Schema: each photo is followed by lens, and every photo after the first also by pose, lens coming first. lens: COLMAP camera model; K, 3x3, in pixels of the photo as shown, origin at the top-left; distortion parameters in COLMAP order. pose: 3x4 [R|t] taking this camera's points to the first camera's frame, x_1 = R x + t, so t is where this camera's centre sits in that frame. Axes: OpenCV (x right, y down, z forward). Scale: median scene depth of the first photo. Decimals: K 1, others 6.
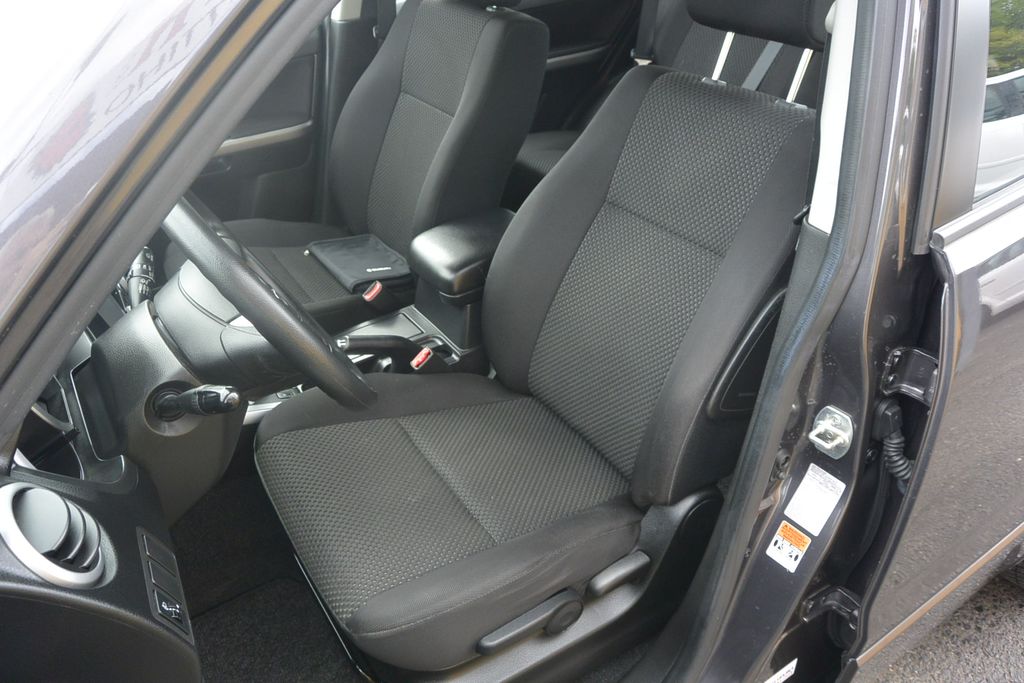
lens RADIAL K [[786.2, 0, 509.1], [0, 786.2, 338.5], [0, 0, 1]] dist [0.007707, -0.000077]
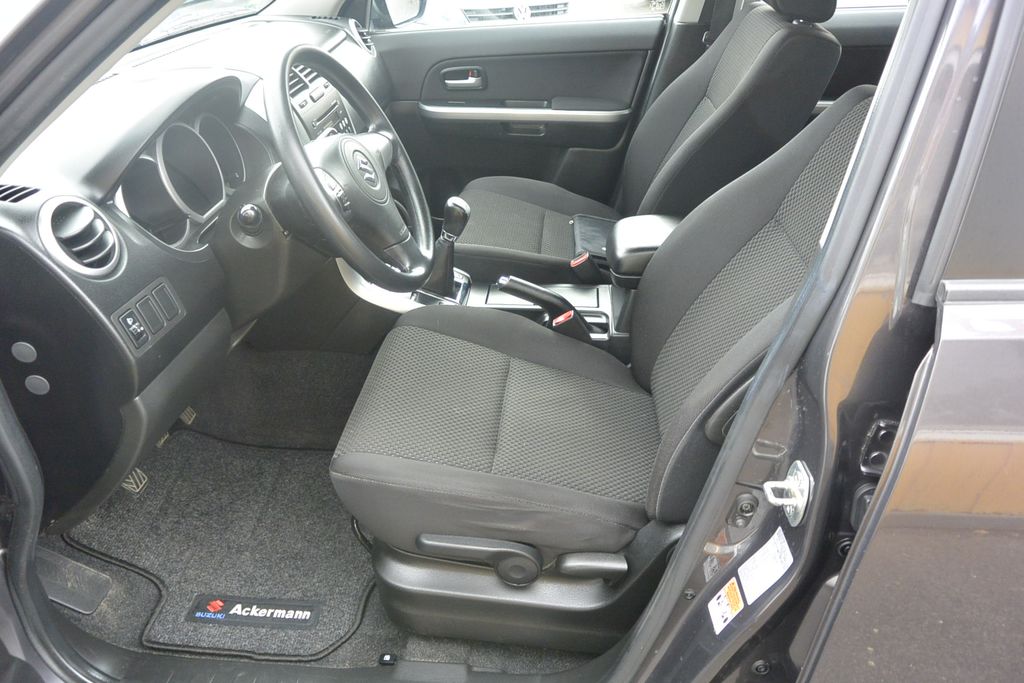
lens RADIAL K [[786.2, 0, 506.1], [0, 786.2, 343.9], [0, 0, 1]] dist [0.007707, -0.000077]
pose [[0.789082, 0.343077, -0.509556, 0.376850], [-0.366762, 0.928553, 0.057226, 0.024439], [0.492783, 0.141730, 0.858532, 0.064465]]
